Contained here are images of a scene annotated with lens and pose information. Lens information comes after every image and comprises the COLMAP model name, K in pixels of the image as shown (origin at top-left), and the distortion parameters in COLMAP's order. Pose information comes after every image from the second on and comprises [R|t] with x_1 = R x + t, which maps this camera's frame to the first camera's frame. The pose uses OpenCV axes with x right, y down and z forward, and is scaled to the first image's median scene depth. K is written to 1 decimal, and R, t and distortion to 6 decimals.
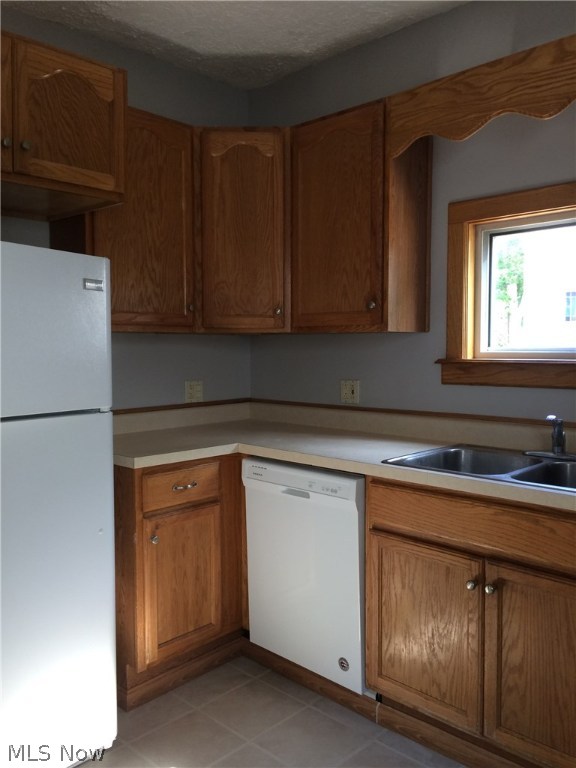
lens RADIAL K [[662.6, 0, 288.2], [0, 662.6, 380.3], [0, 0, 1]] dist [0.088597, -0.109709]
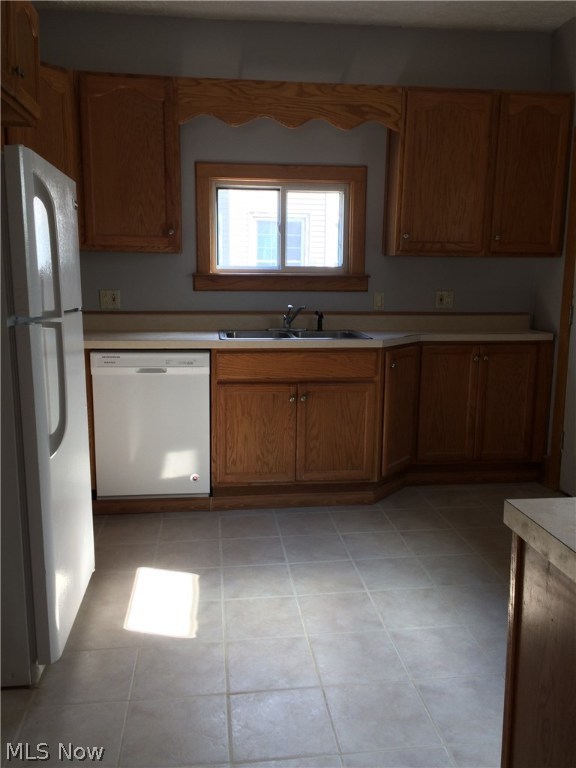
lens RADIAL K [[662.6, 0, 287.7], [0, 662.6, 380.7], [0, 0, 1]] dist [0.088597, -0.109709]
pose [[0.621326, -0.115433, 0.775003, -0.927373], [0.031072, 0.991941, 0.122834, 0.033469], [-0.782936, -0.052239, 0.619905, -0.067726]]
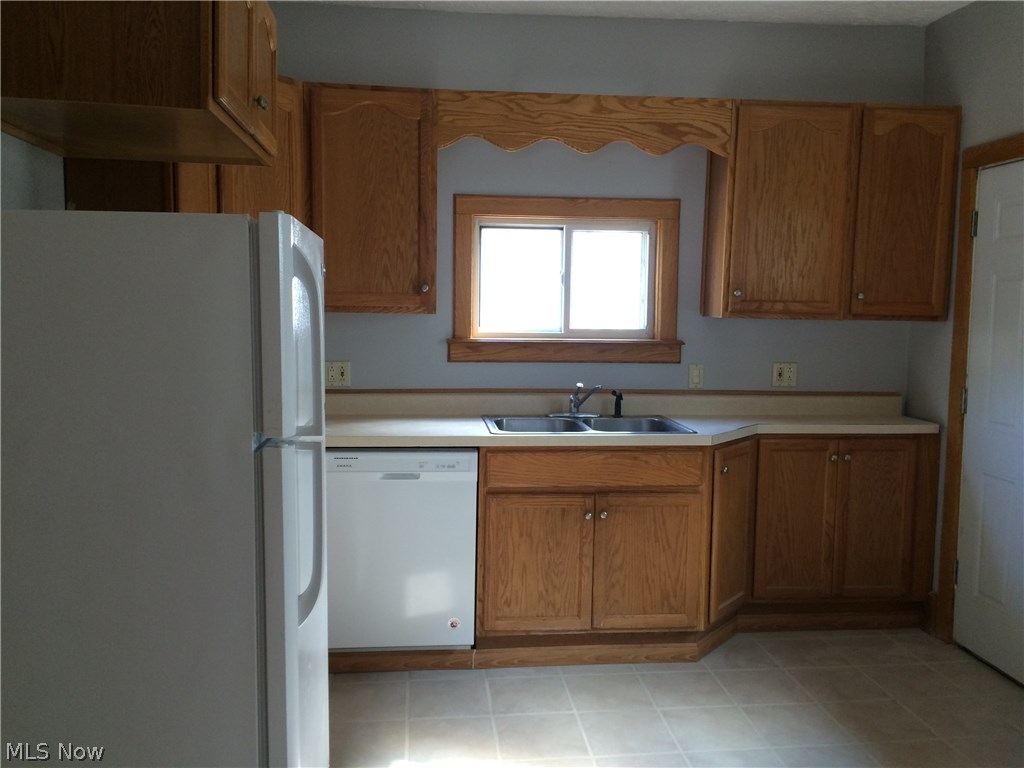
lens RADIAL K [[883.5, 0, 507.0], [0, 883.5, 383.8], [0, 0, 1]] dist [0.088597, -0.109709]
pose [[0.632633, -0.058334, 0.772252, -0.967247], [0.025922, 0.998195, 0.054165, -0.040955], [-0.774018, -0.014248, 0.633004, 0.031133]]
